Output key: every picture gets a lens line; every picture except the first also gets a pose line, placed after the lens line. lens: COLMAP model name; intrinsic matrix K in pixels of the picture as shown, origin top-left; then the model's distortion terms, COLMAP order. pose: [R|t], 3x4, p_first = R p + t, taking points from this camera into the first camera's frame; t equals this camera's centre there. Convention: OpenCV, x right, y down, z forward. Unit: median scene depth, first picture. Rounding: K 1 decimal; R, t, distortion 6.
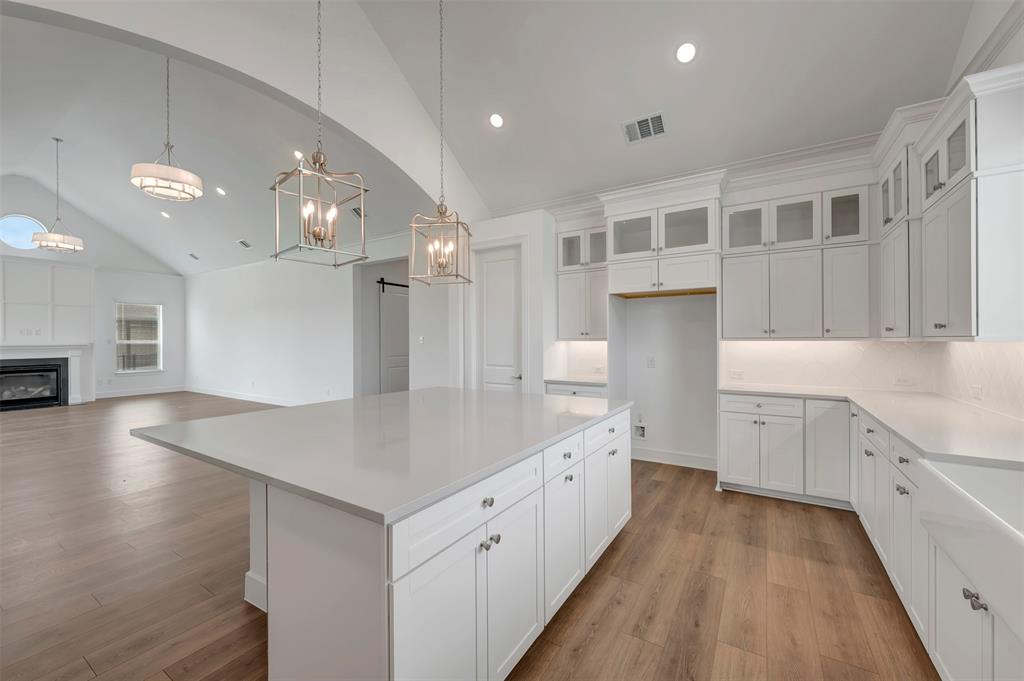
lens RADIAL K [[406.1, 0, 508.5], [0, 406.1, 341.1], [0, 0, 1]] dist [0.000293, -0.000497]
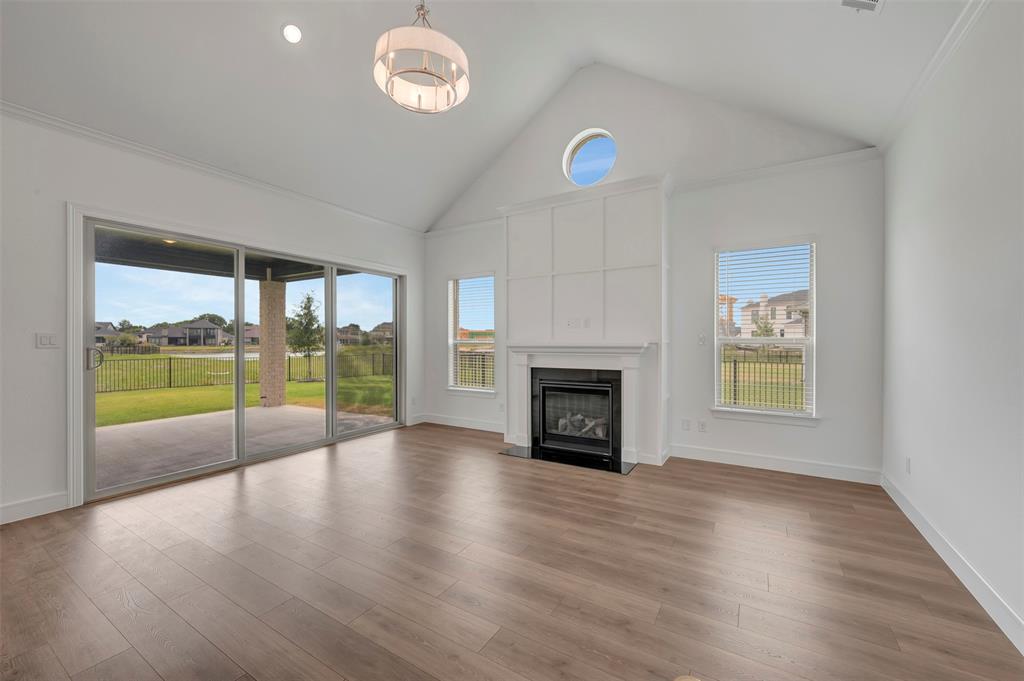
lens RADIAL K [[406.1, 0, 512.0], [0, 406.1, 341.8], [0, 0, 1]] dist [0.000293, -0.000497]
pose [[0.018763, 0.006247, -0.999804, -0.577492], [0.003514, 0.999974, 0.006314, 0.000732], [0.999818, -0.003632, 0.018741, 0.853110]]
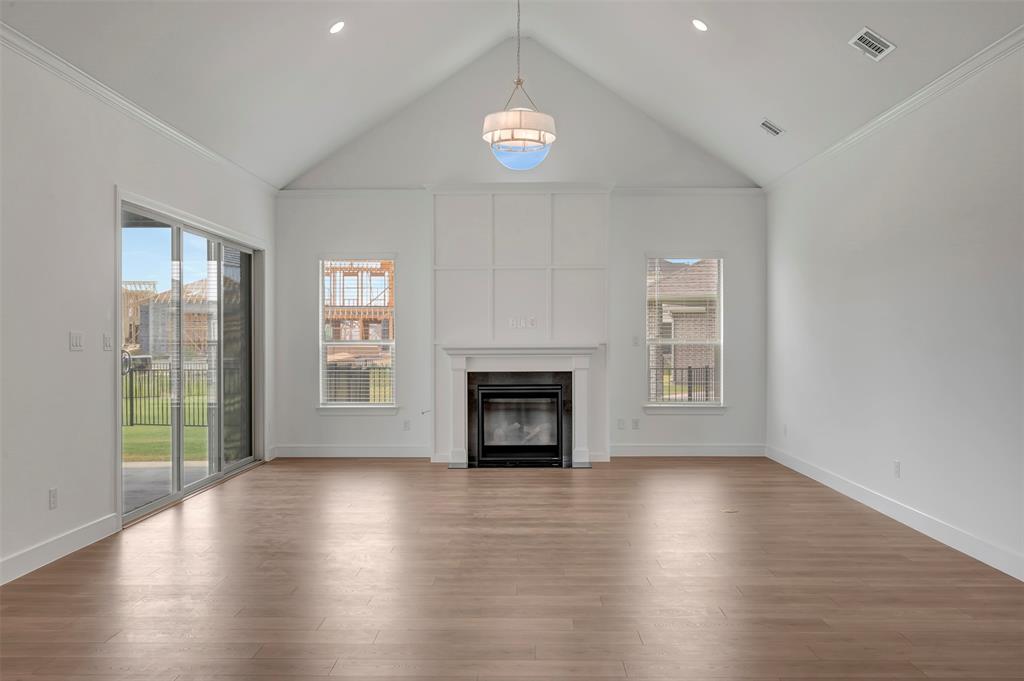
lens RADIAL K [[896.4, 0, 511.6], [0, 896.4, 341.5], [0, 0, 1]] dist [-0.003176, 0.001577]
pose [[0.534331, -0.000303, -0.845276, -0.177355], [0.002270, 0.999997, 0.001076, 0.001523], [0.845273, -0.002494, 0.534330, 0.337389]]
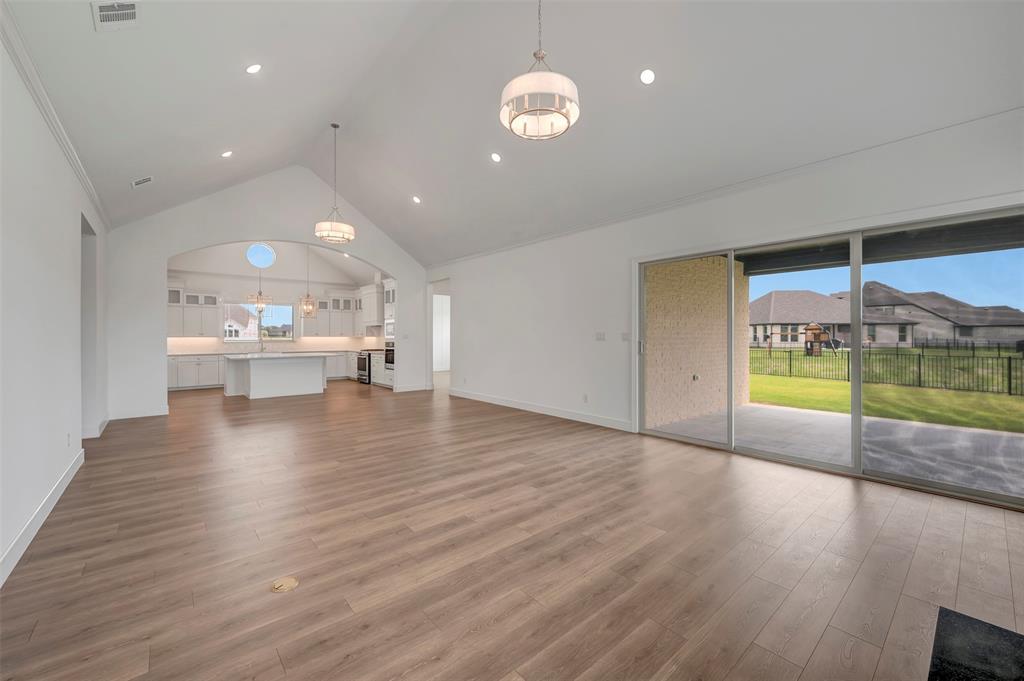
lens RADIAL K [[406.1, 0, 513.2], [0, 406.1, 337.0], [0, 0, 1]] dist [0.000293, -0.000497]
pose [[-0.956578, 0.003710, 0.291452, -0.772670], [0.003470, 0.999993, -0.001339, 0.001261], [-0.291455, -0.000270, -0.956584, 0.995920]]
